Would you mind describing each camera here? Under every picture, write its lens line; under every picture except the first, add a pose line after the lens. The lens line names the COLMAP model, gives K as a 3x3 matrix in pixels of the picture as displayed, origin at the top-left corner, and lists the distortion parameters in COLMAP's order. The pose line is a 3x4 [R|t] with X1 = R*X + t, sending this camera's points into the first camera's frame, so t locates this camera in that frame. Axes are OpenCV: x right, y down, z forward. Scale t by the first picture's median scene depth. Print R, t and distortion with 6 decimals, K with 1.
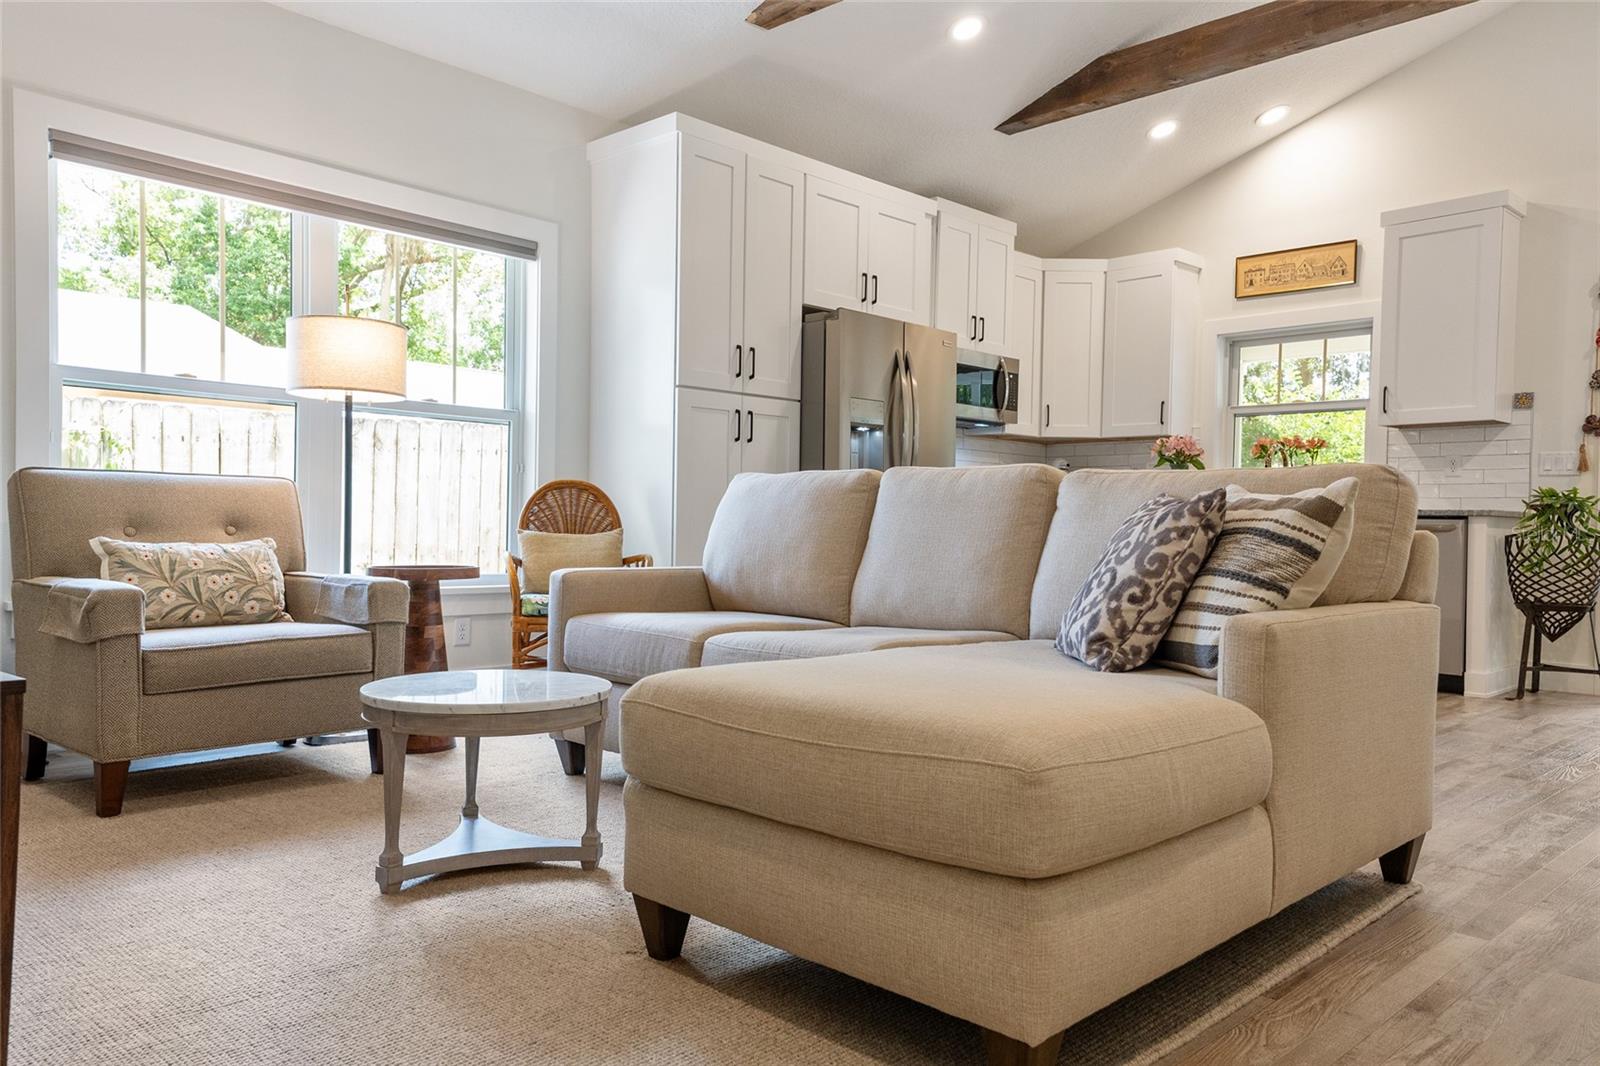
lens RADIAL K [[1156.1, 0, 798.6], [0, 1156.1, 536.2], [0, 0, 1]] dist [0.071723, 0.001303]
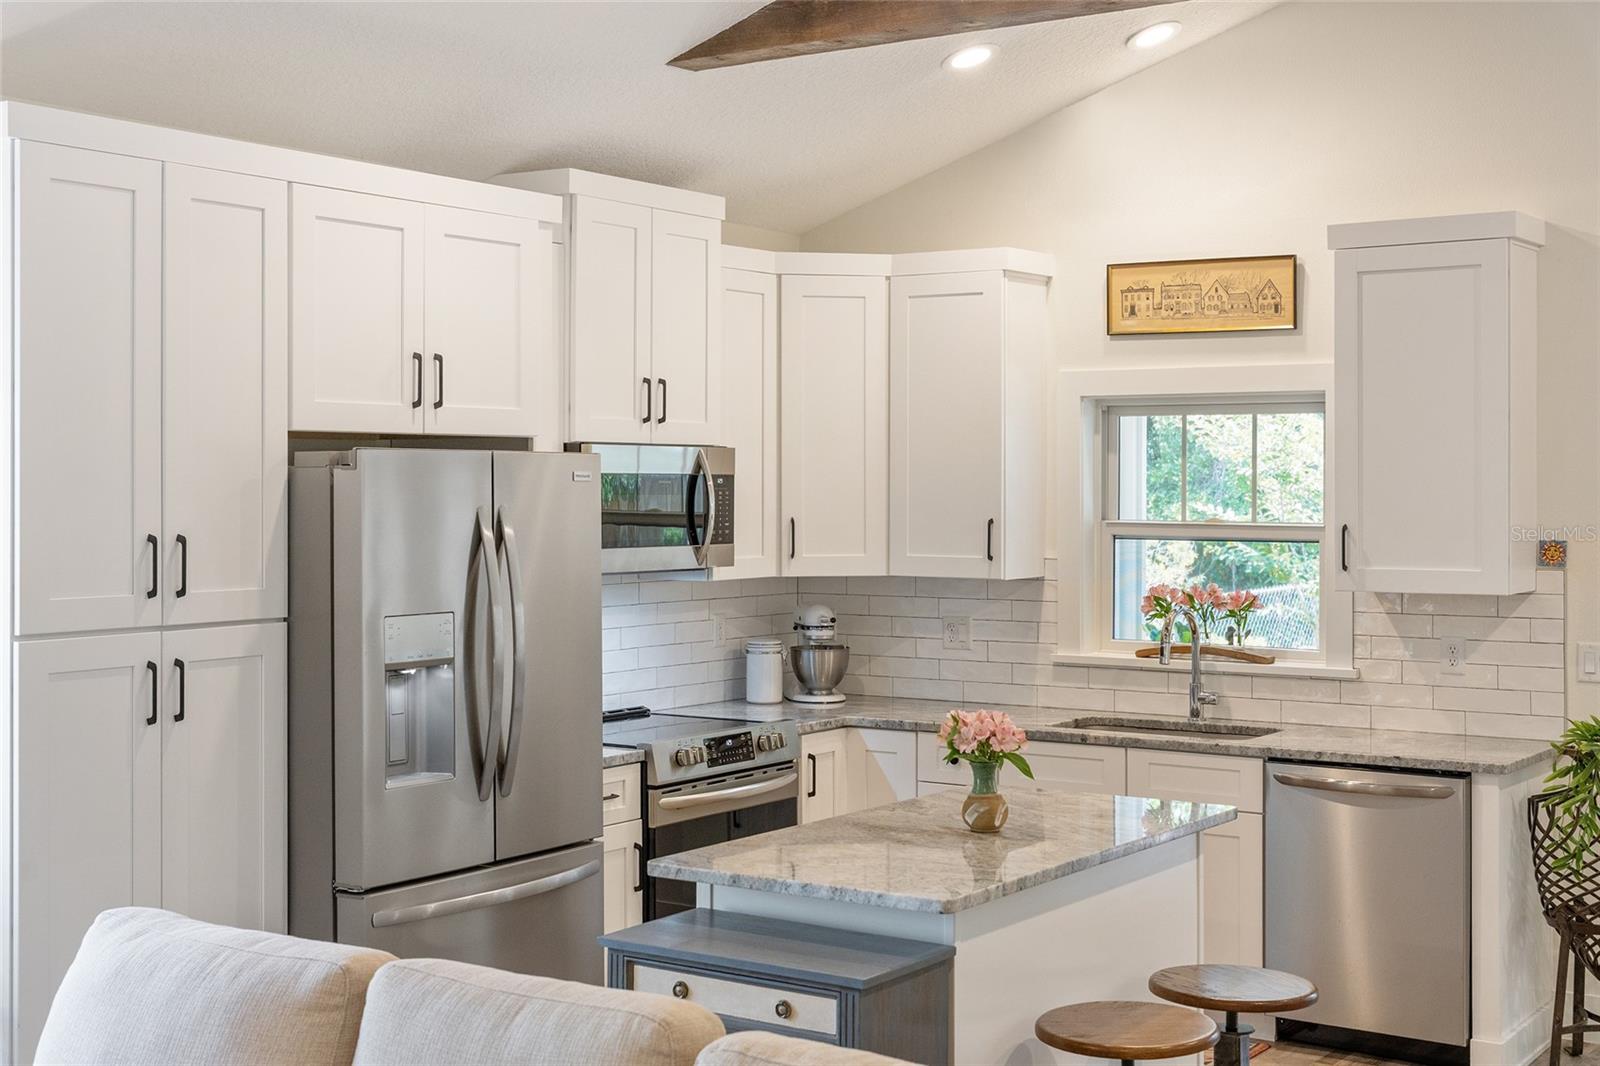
lens RADIAL K [[2100.4, 0, 802.0], [0, 2100.4, 528.7], [0, 0, 1]] dist [-0.007617, 0.000000]
pose [[0.982938, -0.016071, 0.183233, 0.047858], [0.018533, 0.999759, -0.011731, -0.121307], [-0.183000, 0.014926, 0.983000, 0.034869]]
